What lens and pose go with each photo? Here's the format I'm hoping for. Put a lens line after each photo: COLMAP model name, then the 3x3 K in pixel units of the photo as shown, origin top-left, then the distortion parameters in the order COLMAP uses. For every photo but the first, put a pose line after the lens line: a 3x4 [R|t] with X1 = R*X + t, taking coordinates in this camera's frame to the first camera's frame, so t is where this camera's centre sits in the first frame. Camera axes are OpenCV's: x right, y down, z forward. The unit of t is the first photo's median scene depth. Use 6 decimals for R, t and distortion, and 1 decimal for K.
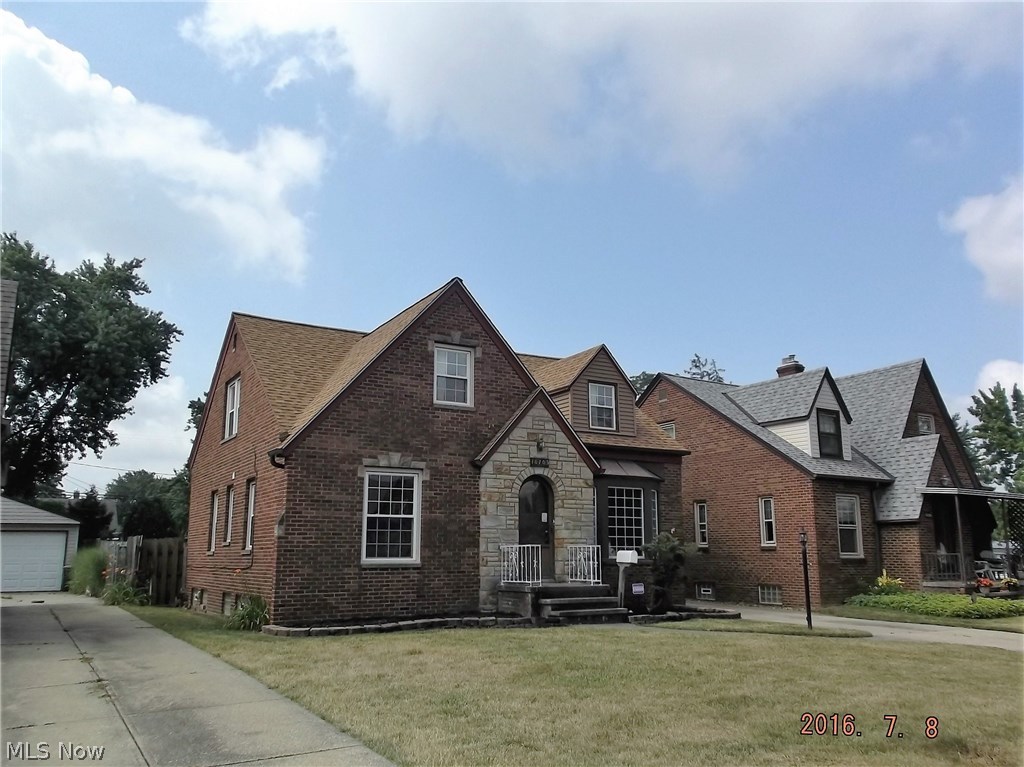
lens RADIAL K [[810.5, 0, 512.0], [0, 810.5, 383.5], [0, 0, 1]] dist [-0.019219, 0.030573]
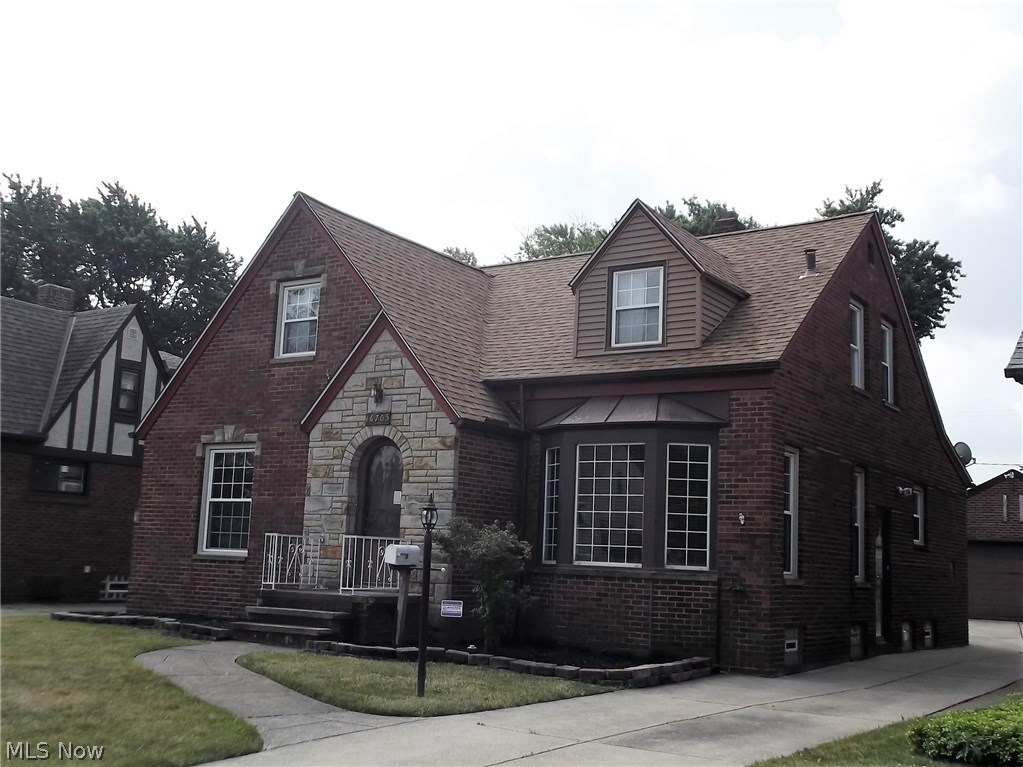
lens RADIAL K [[1124.5, 0, 511.5], [0, 1124.5, 383.5], [0, 0, 1]] dist [-0.012216, -0.017755]
pose [[0.453339, -0.119675, -0.883268, 0.969955], [0.147714, 0.987330, -0.057960, 0.145128], [0.879013, -0.104196, 0.465273, 0.679390]]
